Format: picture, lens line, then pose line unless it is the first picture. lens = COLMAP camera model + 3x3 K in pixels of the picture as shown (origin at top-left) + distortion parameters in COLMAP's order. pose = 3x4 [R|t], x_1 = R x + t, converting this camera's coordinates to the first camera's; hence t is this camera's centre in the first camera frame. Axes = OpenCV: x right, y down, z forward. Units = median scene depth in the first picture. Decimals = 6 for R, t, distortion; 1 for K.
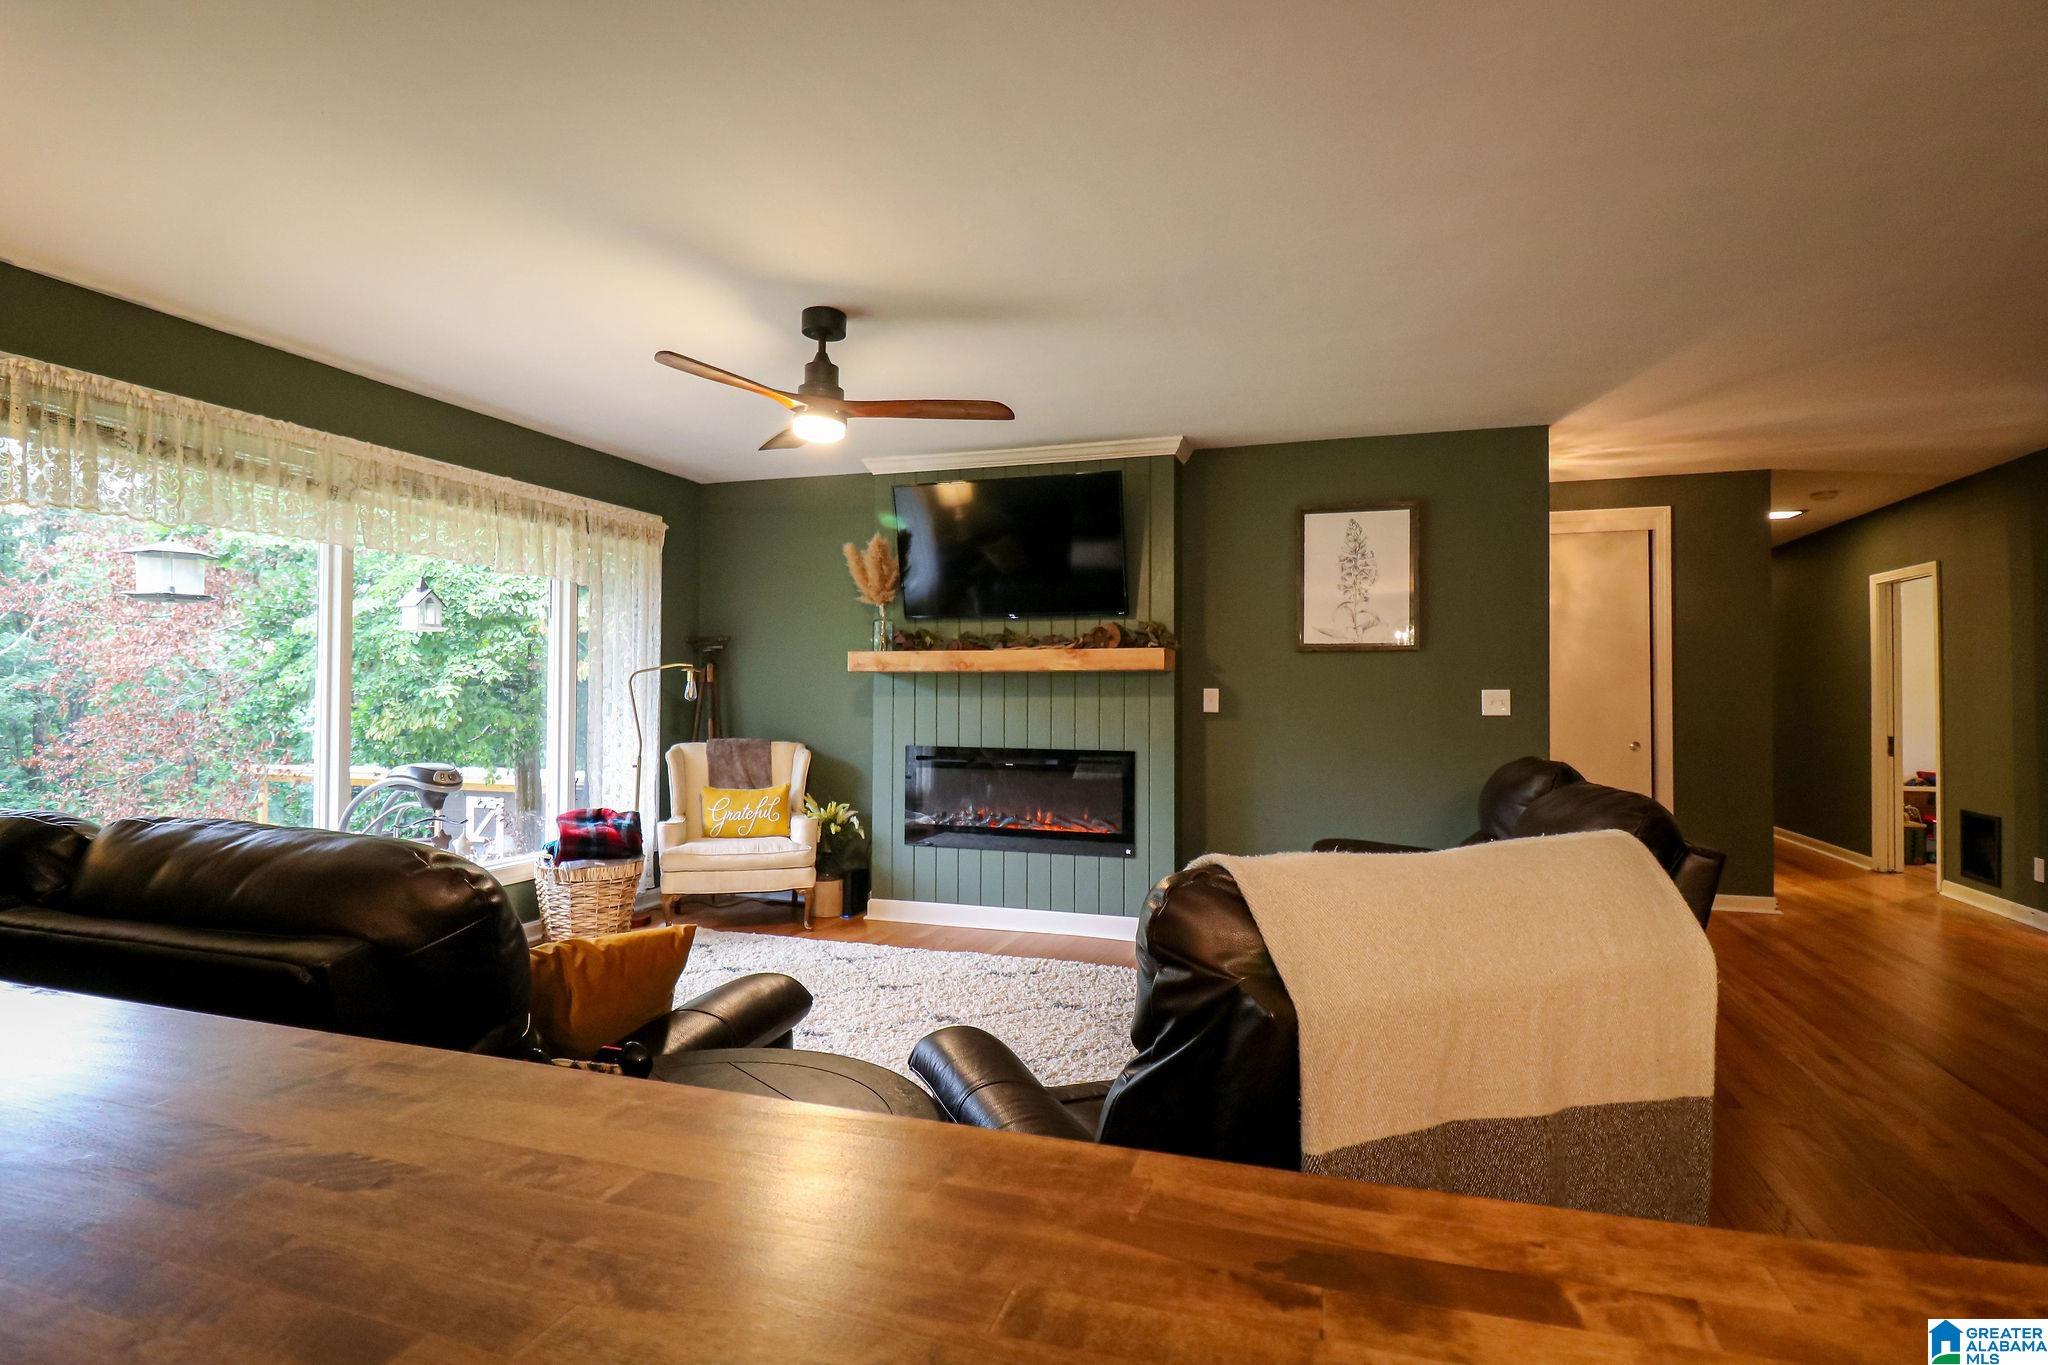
lens RADIAL K [[1002.7, 0, 1024.1], [0, 1002.7, 675.8], [0, 0, 1]] dist [0.002157, -0.013489]
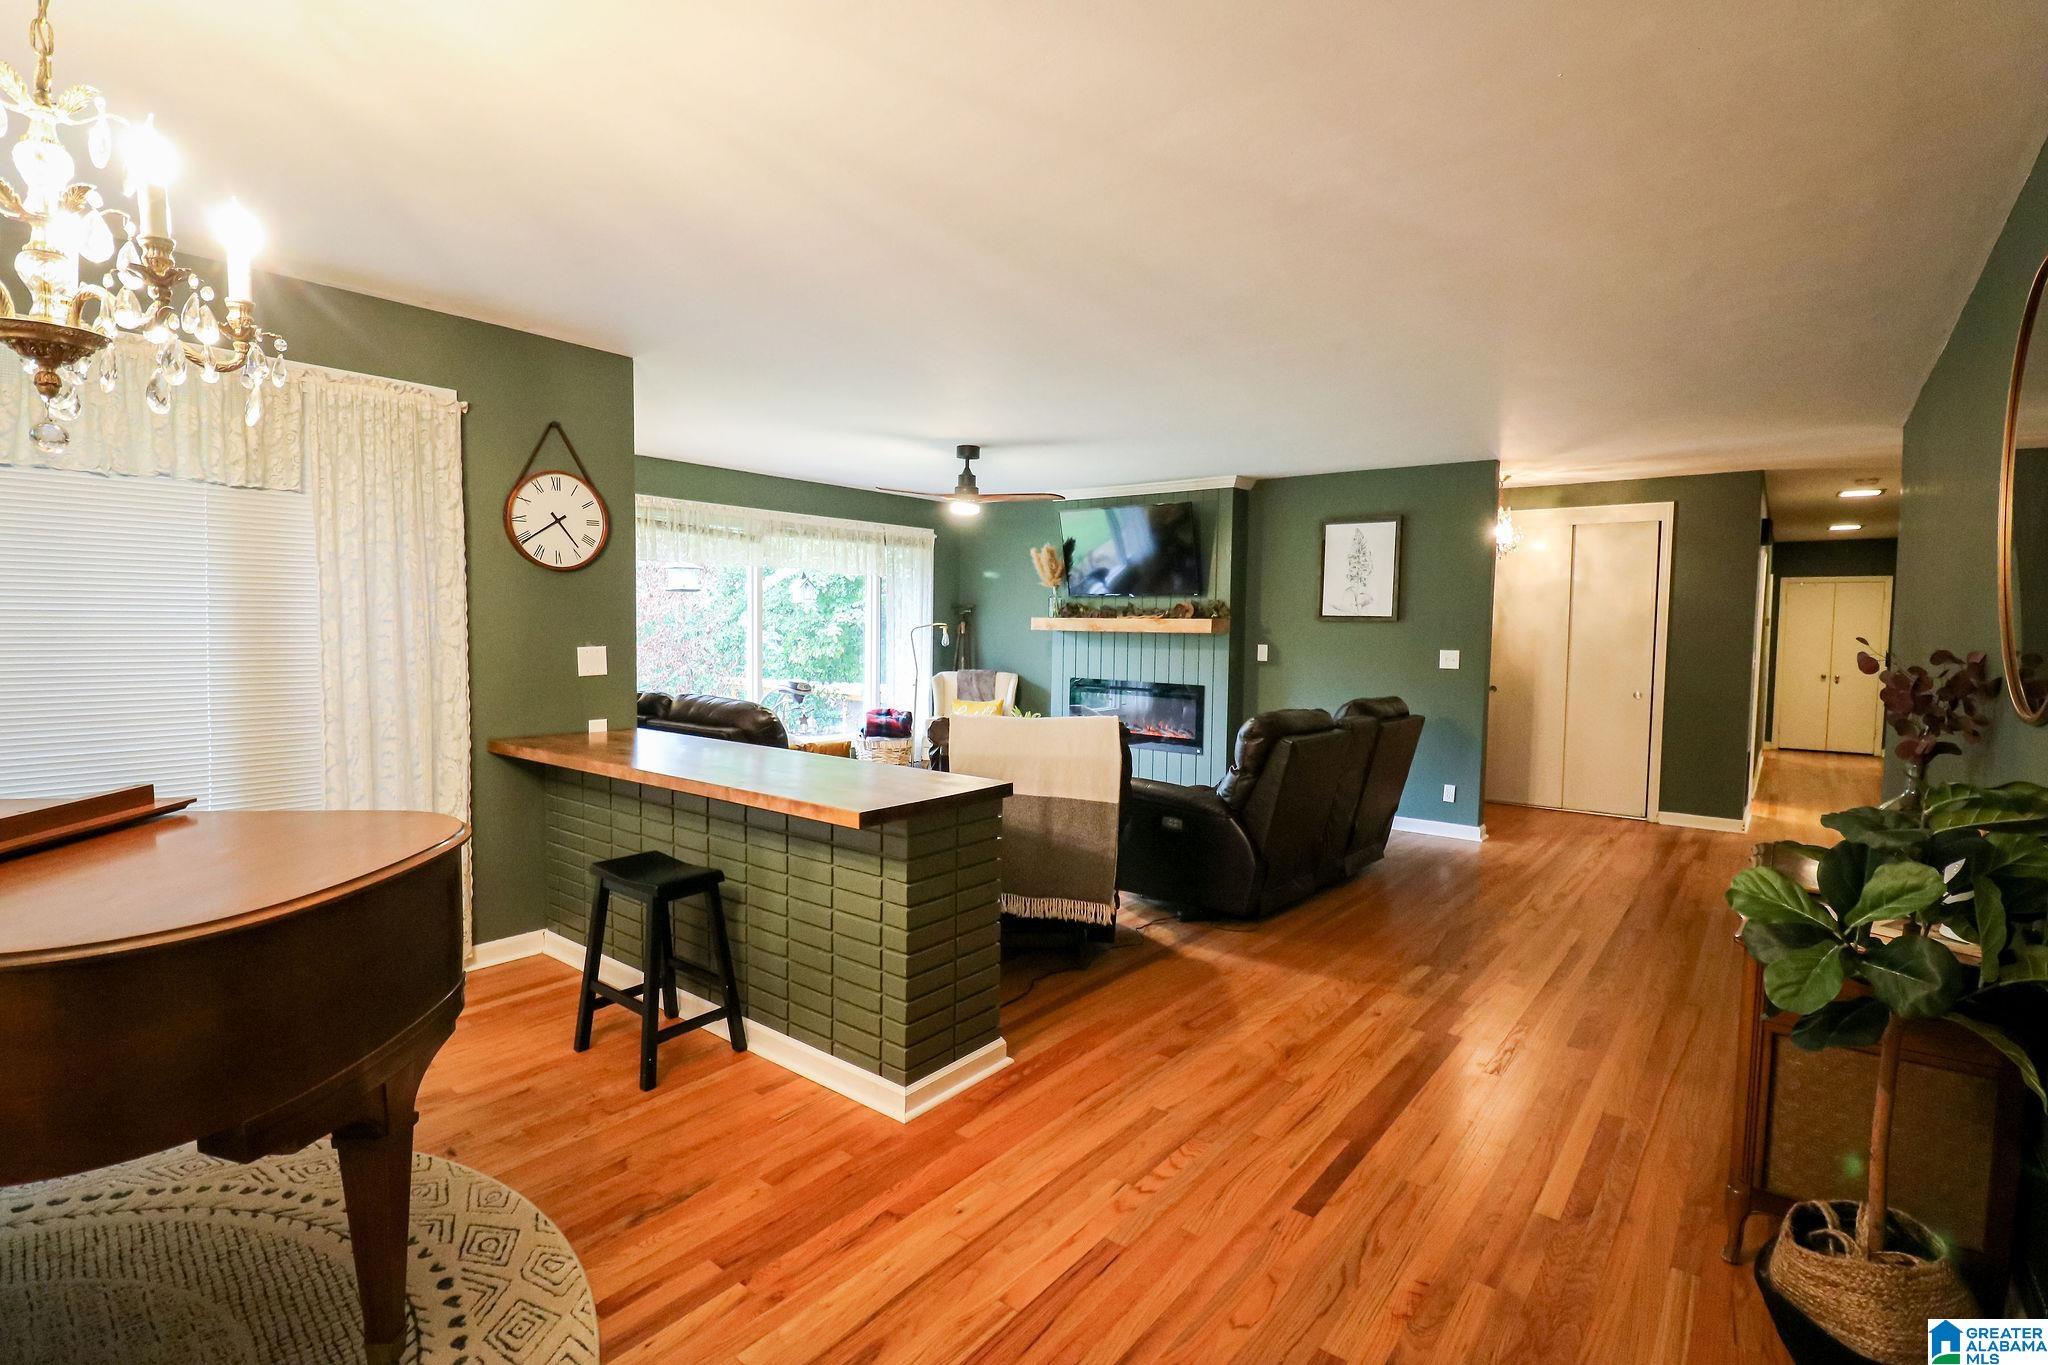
lens RADIAL K [[948.5, 0, 1027.7], [0, 948.5, 678.6], [0, 0, 1]] dist [0.002358, -0.013056]
pose [[0.938654, 0.029875, -0.343563, 0.353436], [-0.004704, 0.997257, 0.073867, -0.040171], [0.344827, -0.067719, 0.936220, -0.436560]]
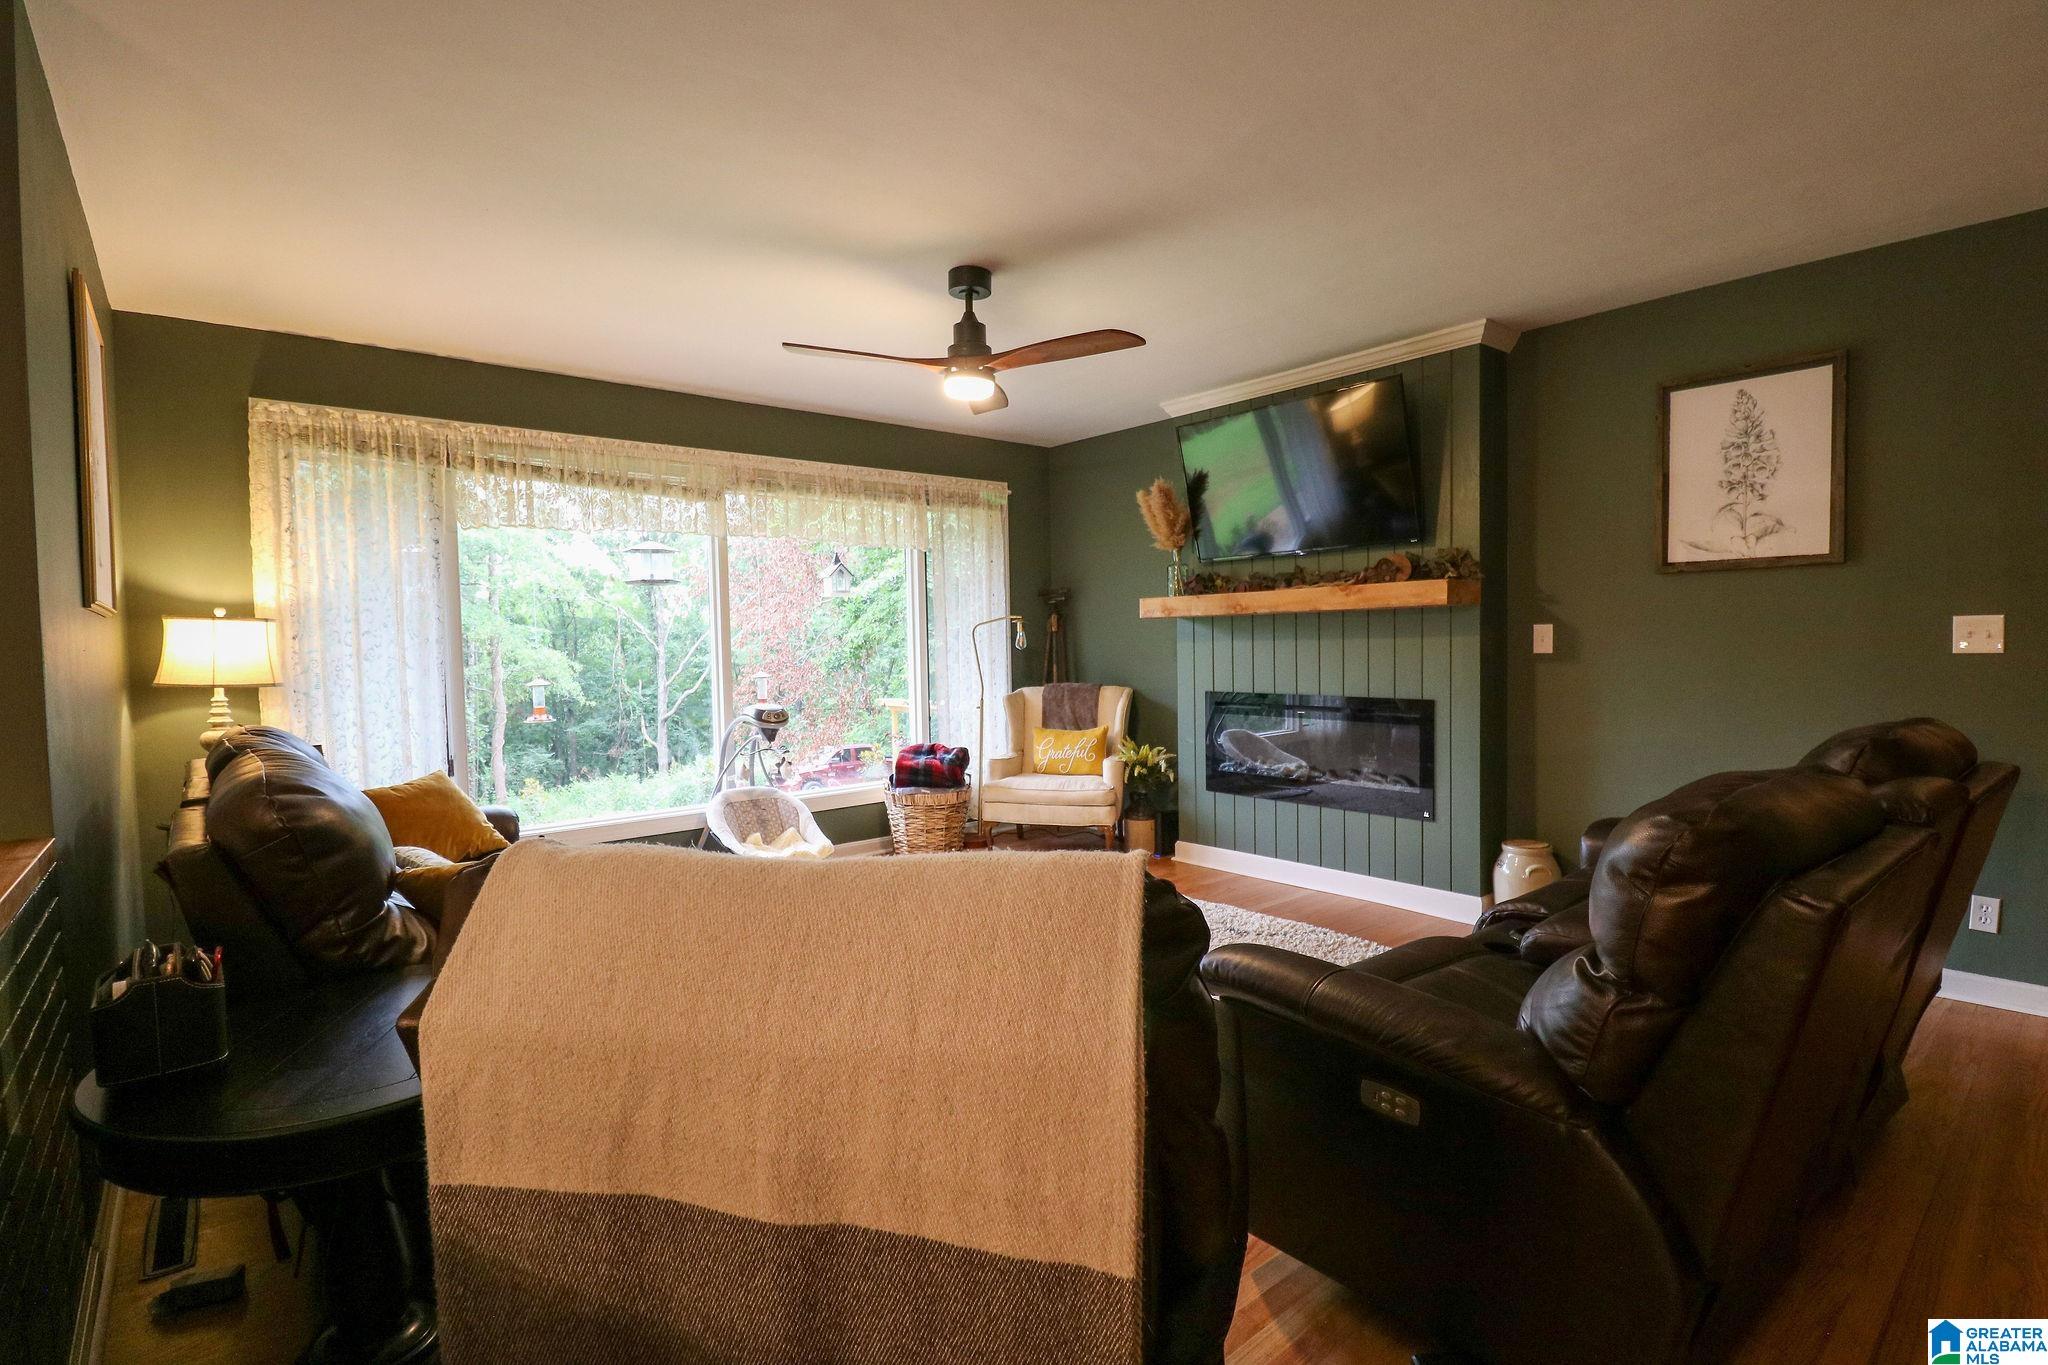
lens RADIAL K [[954.4, 0, 1031.2], [0, 954.4, 679.7], [0, 0, 1]] dist [0.001182, -0.011373]
pose [[0.855478, 0.000506, -0.517838, 0.240061], [0.033544, 0.997845, 0.056390, -0.000247], [0.516751, -0.065611, 0.853618, 0.117723]]
